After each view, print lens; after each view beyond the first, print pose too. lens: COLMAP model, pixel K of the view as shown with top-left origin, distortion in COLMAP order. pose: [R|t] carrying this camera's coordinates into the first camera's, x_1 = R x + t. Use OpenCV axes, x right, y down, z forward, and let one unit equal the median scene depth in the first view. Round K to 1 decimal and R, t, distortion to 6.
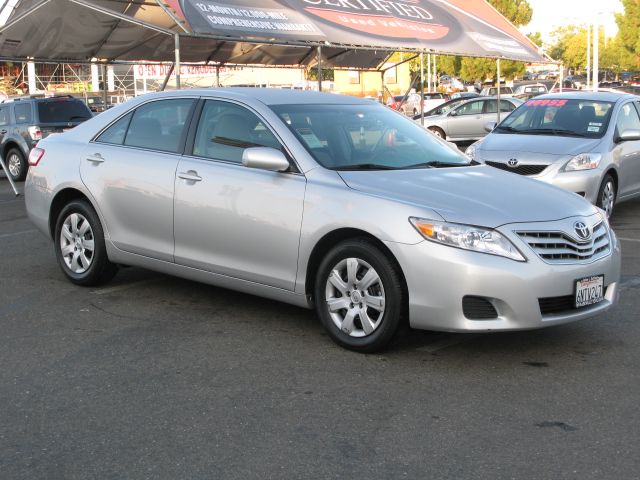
lens RADIAL K [[1129.9, 0, 320.0], [0, 1129.9, 240.0], [0, 0, 1]] dist [0.012526, 0.063183]
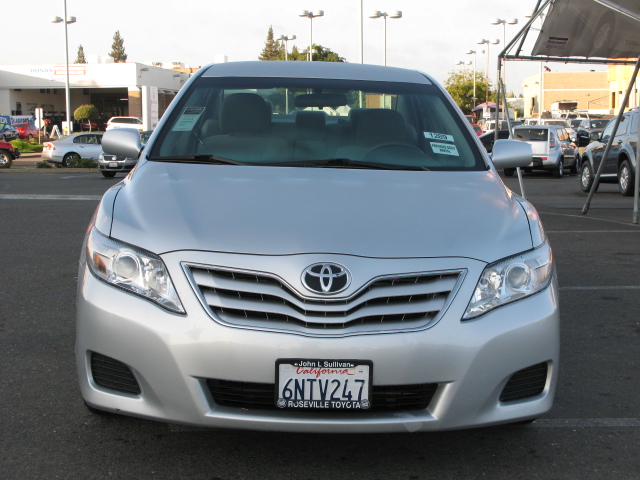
lens RADIAL K [[1129.9, 0, 320.0], [0, 1129.9, 240.0], [0, 0, 1]] dist [0.012526, 0.063183]
pose [[0.727198, 0.099766, -0.679138, 0.241773], [-0.112230, 0.993348, 0.025752, -0.016874], [0.677190, 0.057493, 0.733558, 0.220770]]
